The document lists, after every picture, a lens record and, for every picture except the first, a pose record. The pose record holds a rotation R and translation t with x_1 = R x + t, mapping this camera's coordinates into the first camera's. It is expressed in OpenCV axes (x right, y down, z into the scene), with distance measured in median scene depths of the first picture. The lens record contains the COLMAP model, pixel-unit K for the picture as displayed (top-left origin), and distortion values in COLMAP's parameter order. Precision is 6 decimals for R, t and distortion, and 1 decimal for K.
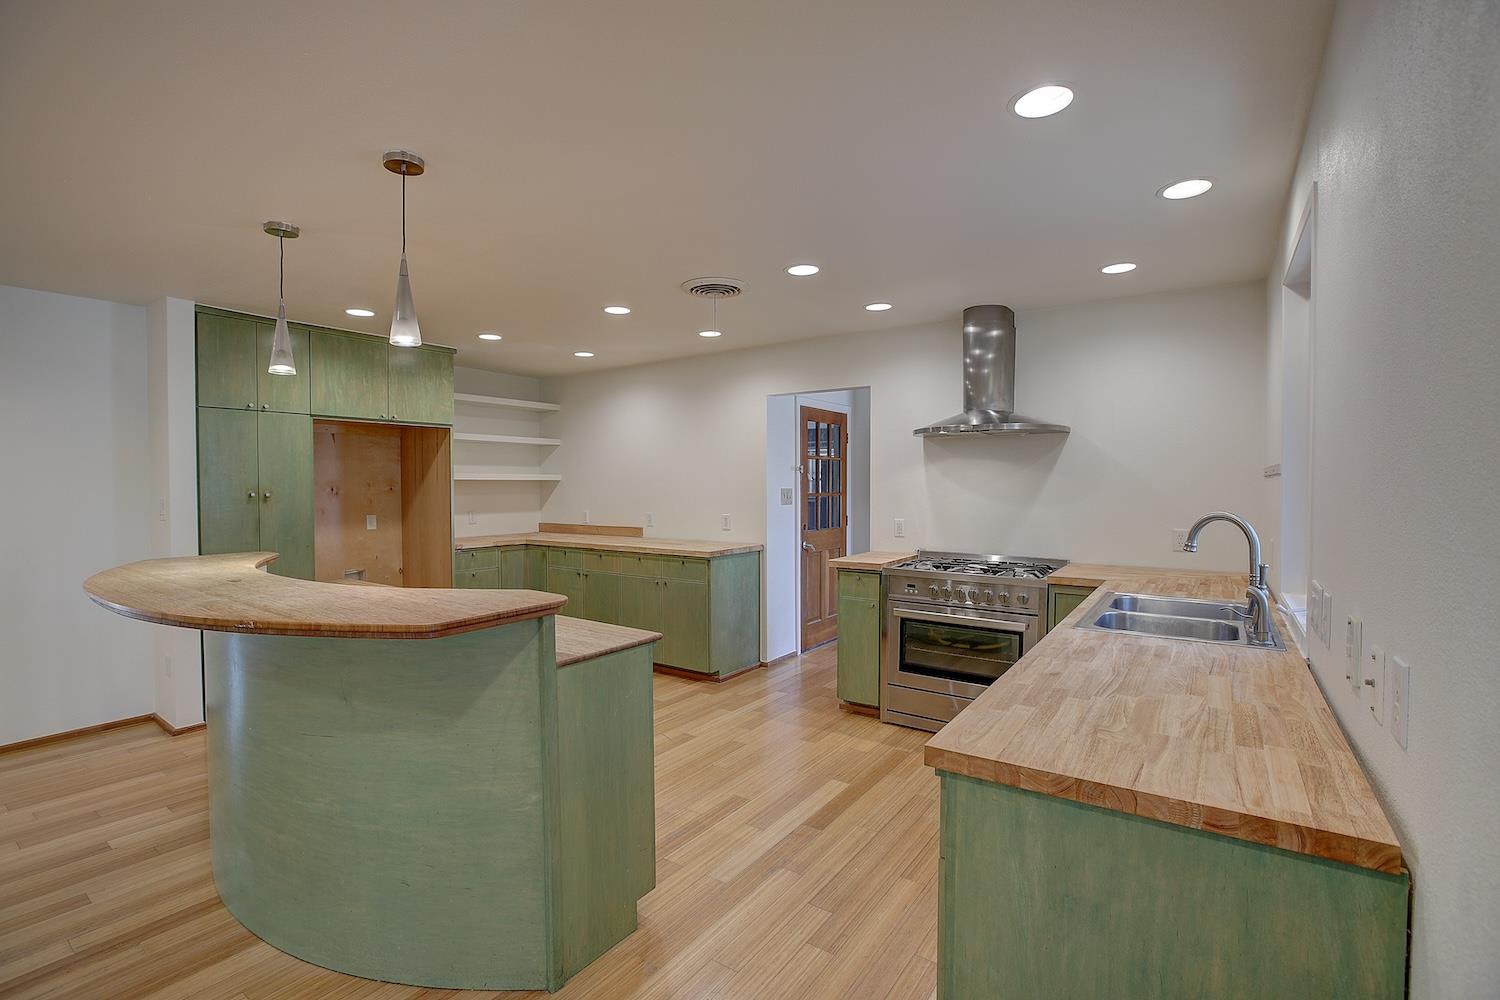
lens RADIAL K [[676.9, 0, 745.7], [0, 676.9, 501.2], [0, 0, 1]] dist [-0.057275, 0.018969]
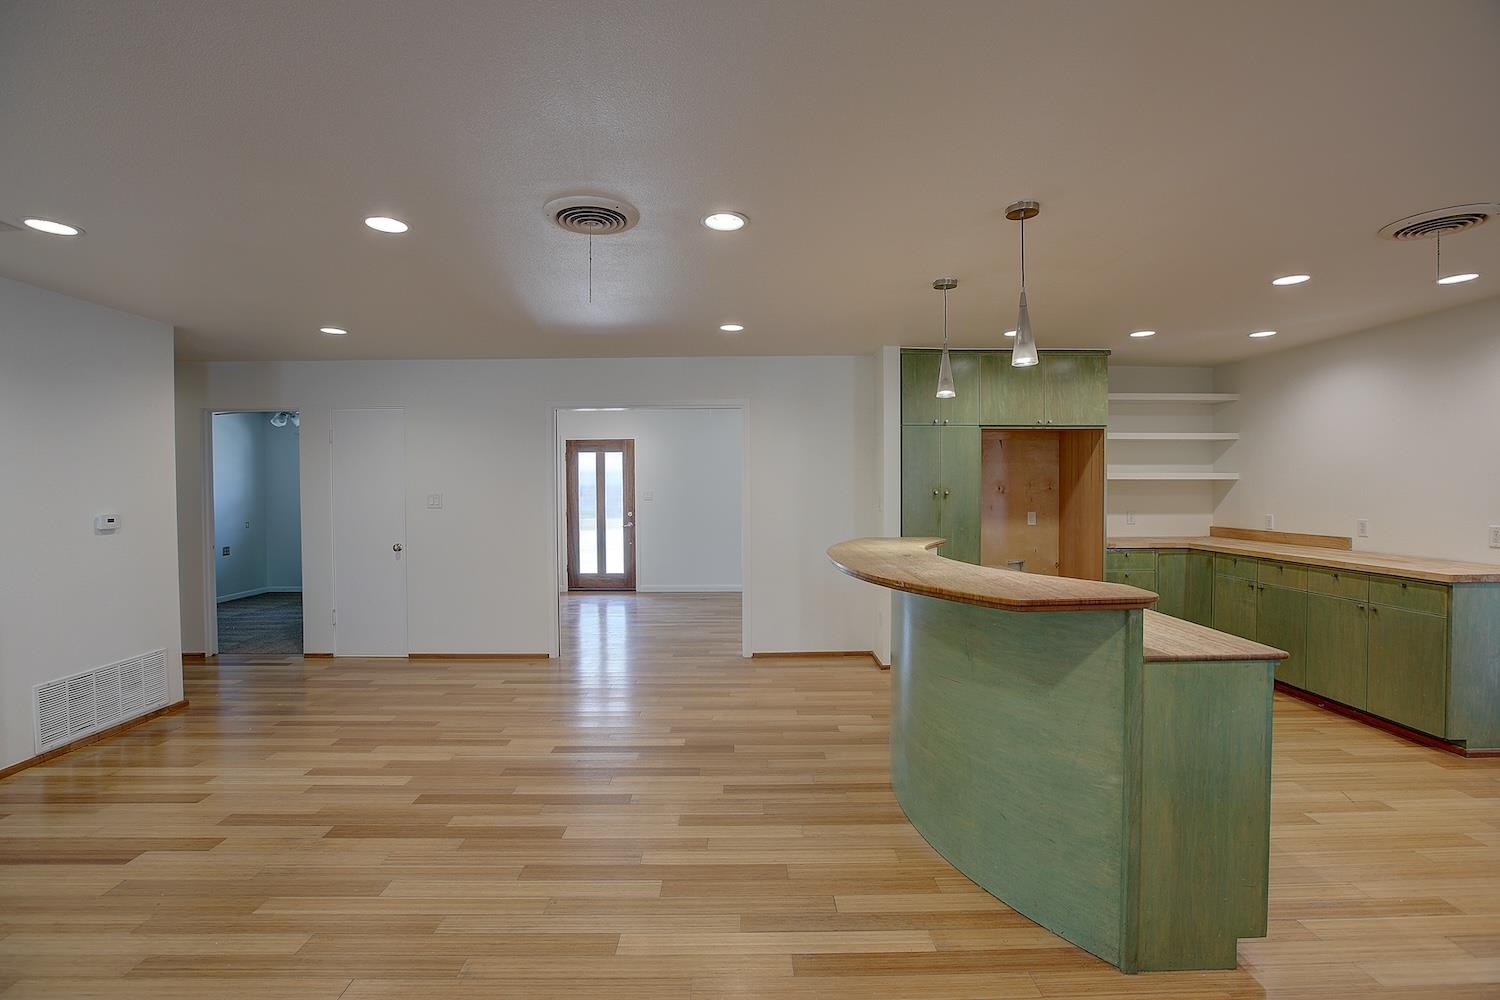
lens RADIAL K [[676.9, 0, 745.7], [0, 676.9, 501.2], [0, 0, 1]] dist [-0.057275, 0.018969]
pose [[0.580616, 0.017890, -0.813981, 0.092662], [-0.017186, 0.999805, 0.009715, 0.000817], [0.813996, 0.008348, 0.580810, -0.045440]]
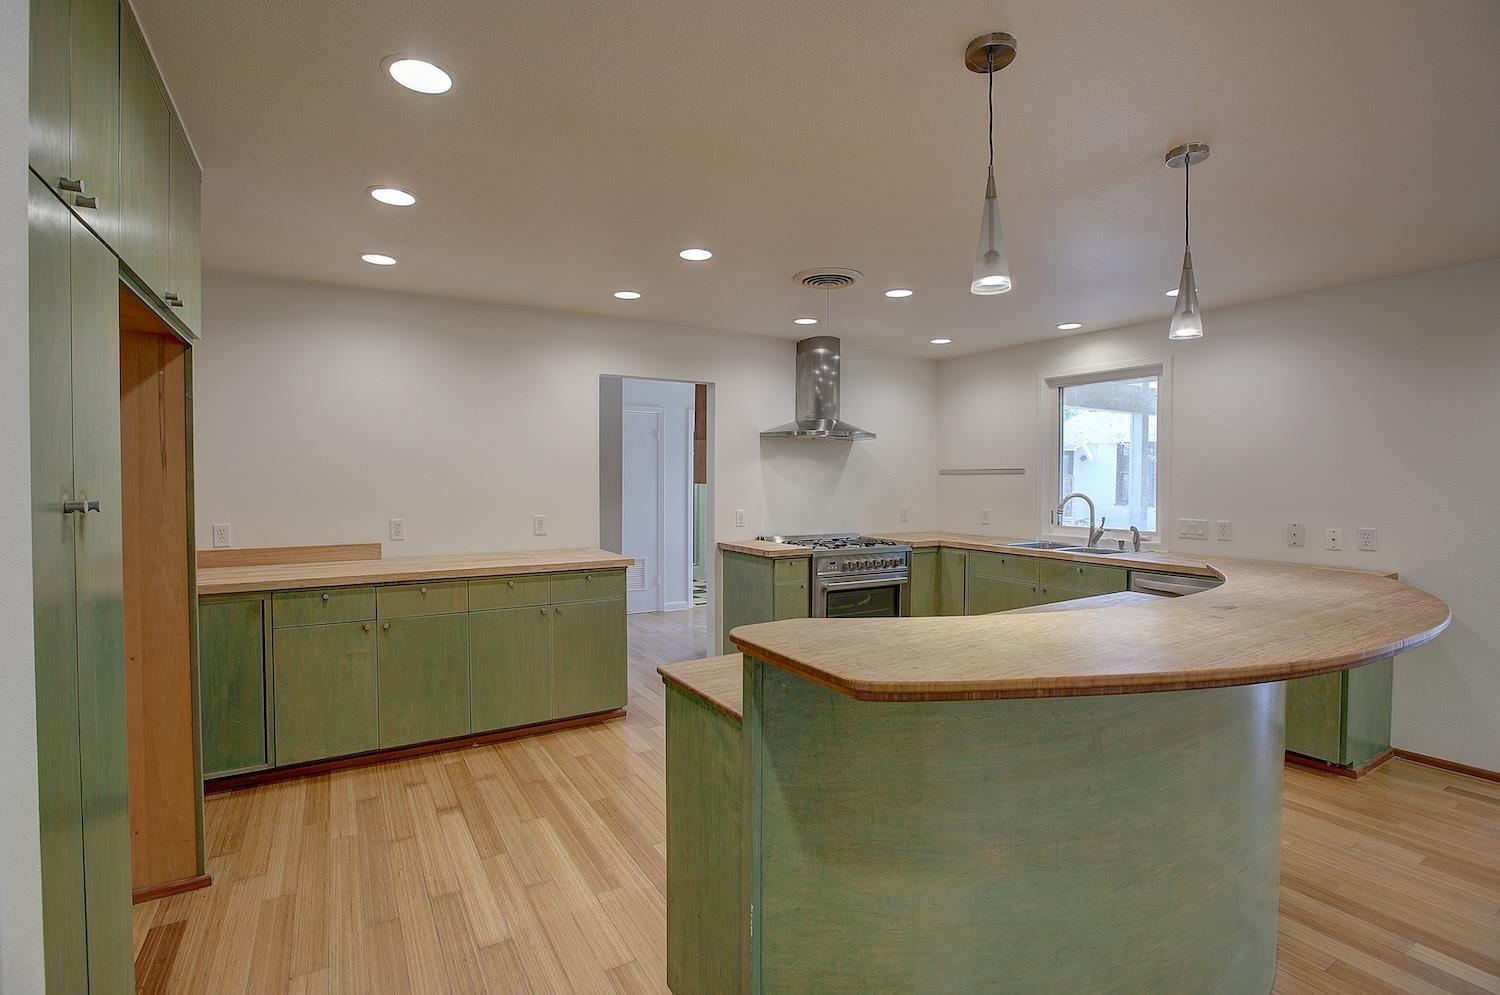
lens RADIAL K [[684.5, 0, 746.7], [0, 684.5, 494.2], [0, 0, 1]] dist [-0.052174, 0.017208]
pose [[0.405138, -0.017452, 0.914089, -0.939844], [0.017654, 0.999781, 0.011263, -0.013429], [-0.914085, 0.011574, 0.405357, 0.664168]]
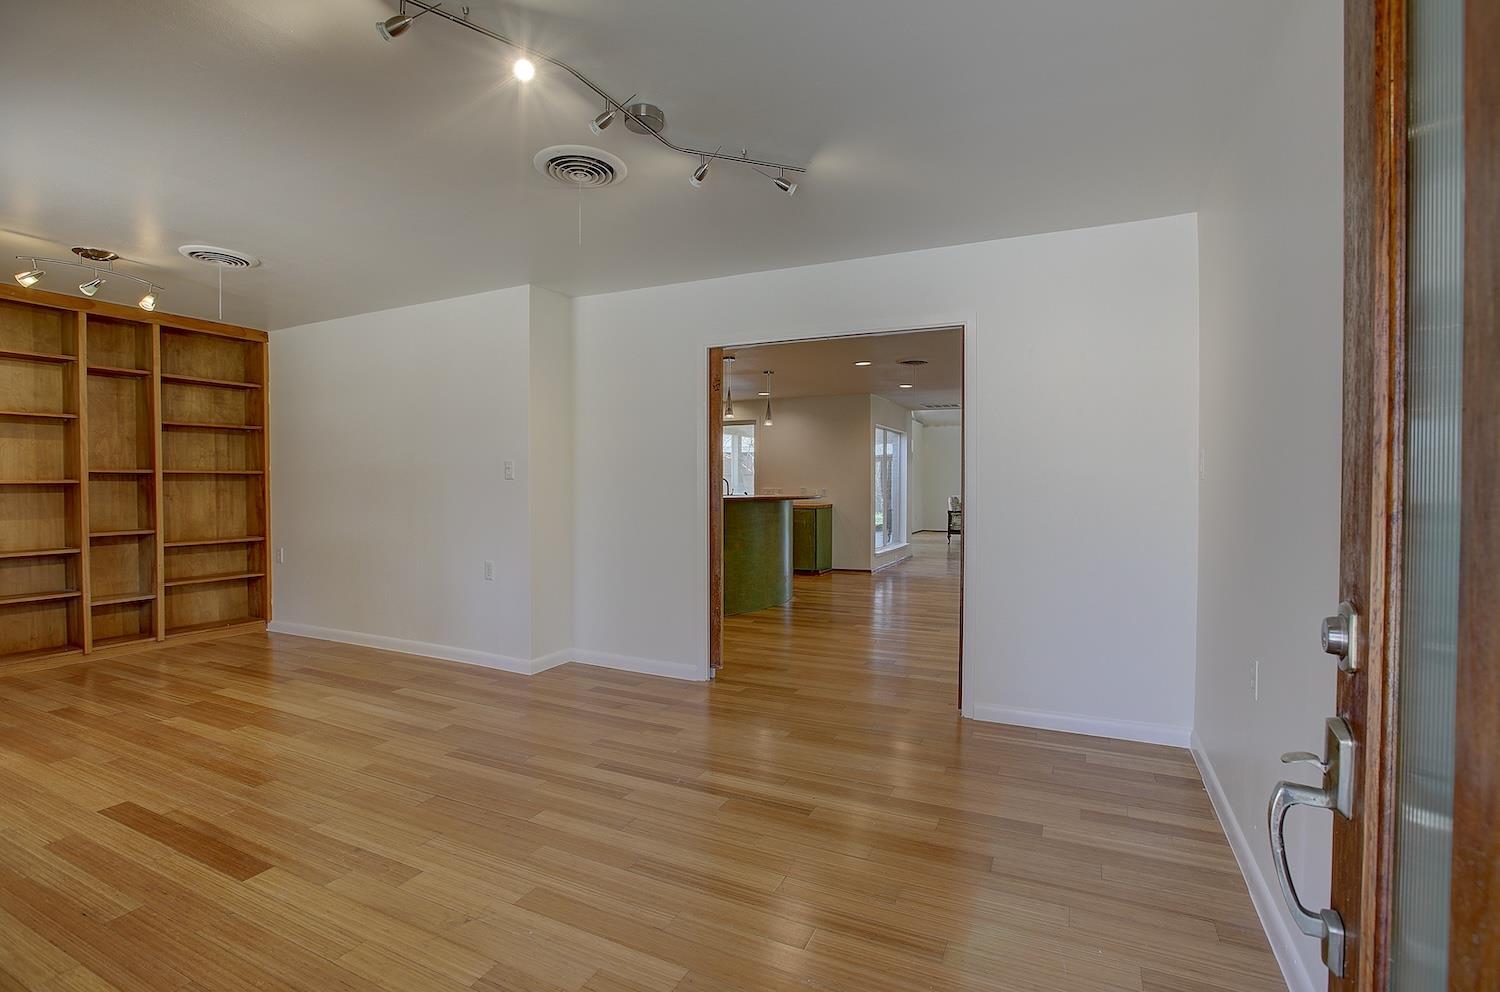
lens RADIAL K [[684.5, 0, 746.7], [0, 684.5, 492.7], [0, 0, 1]] dist [-0.052174, 0.017208]
pose [[-0.151487, -0.011460, 0.988393, -2.221114], [0.022390, 0.999636, 0.015022, 0.030404], [-0.988206, 0.024406, -0.151176, 0.918494]]
